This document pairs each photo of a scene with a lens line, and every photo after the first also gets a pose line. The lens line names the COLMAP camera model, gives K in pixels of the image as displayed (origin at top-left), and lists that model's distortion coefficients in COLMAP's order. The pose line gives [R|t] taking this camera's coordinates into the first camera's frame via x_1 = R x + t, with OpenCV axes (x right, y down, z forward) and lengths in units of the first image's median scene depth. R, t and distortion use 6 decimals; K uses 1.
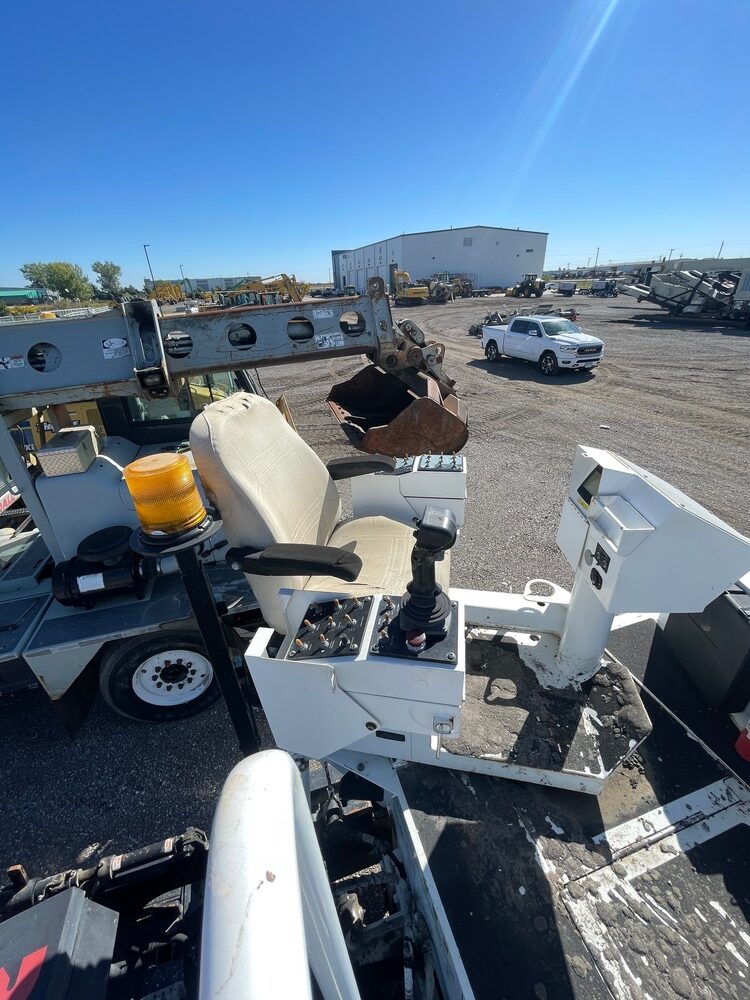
lens RADIAL K [[404.2, 0, 369.0], [0, 404.2, 496.8], [0, 0, 1]] dist [-0.001162, -0.000586]
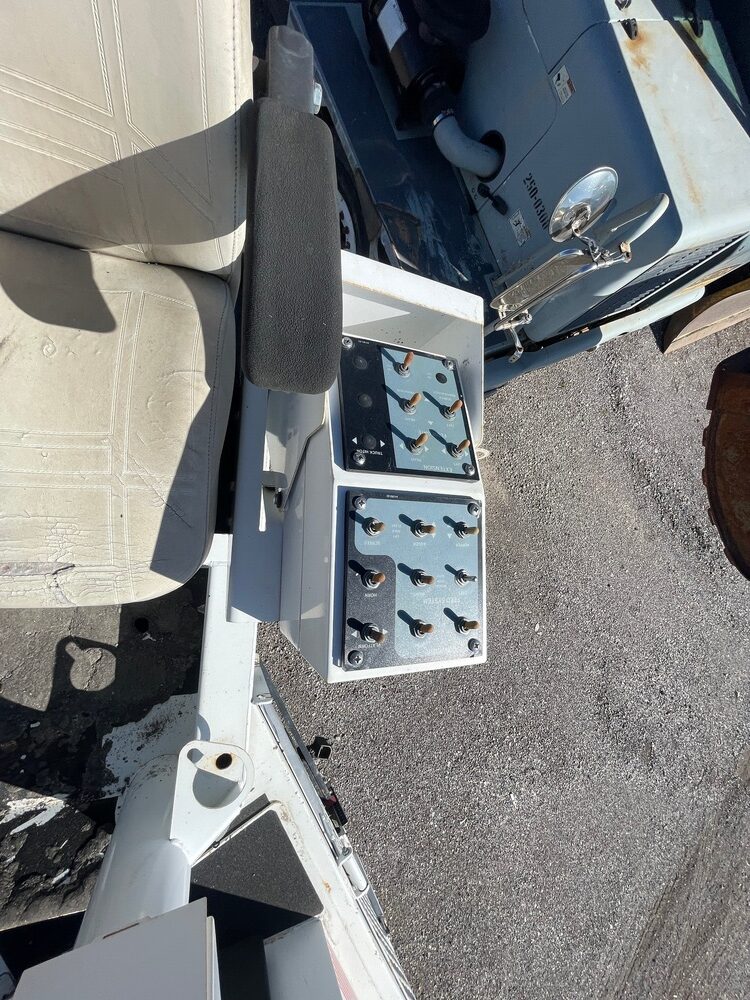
lens RADIAL K [[404.2, 0, 368.0], [0, 404.2, 499.0], [0, 0, 1]] dist [-0.001162, -0.000586]
pose [[0.140654, 0.989892, 0.018196, 0.060216], [-0.747938, 0.094197, 0.657051, -0.117319], [0.648695, -0.106027, 0.753626, 0.393885]]
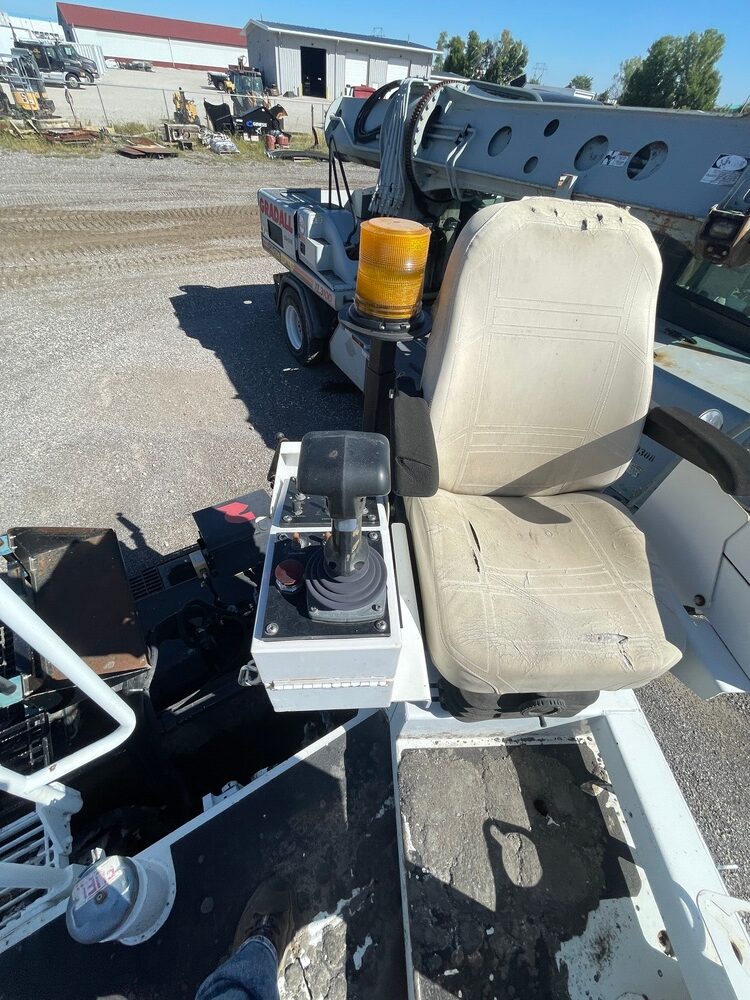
lens RADIAL K [[404.2, 0, 370.0], [0, 404.2, 498.0], [0, 0, 1]] dist [-0.001162, -0.000586]
pose [[0.249029, 0.741382, -0.623168, 0.118312], [-0.527876, 0.643365, 0.554462, -0.045687], [0.811992, 0.190878, 0.551574, 0.174361]]
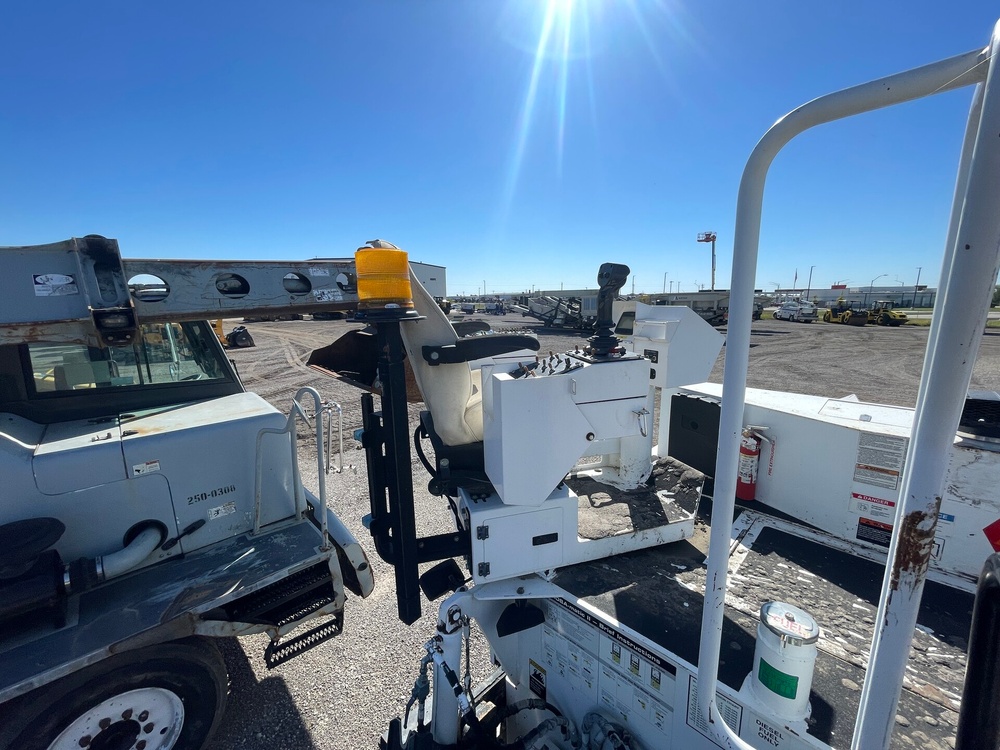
lens RADIAL K [[404.2, 0, 497.1], [0, 404.2, 377.2], [0, 0, 1]] dist [-0.001162, -0.000586]
pose [[0.882627, -0.049350, 0.467477, -0.233172], [0.188389, 0.948254, -0.255585, 0.179643], [-0.430674, 0.313653, 0.846251, -0.005776]]
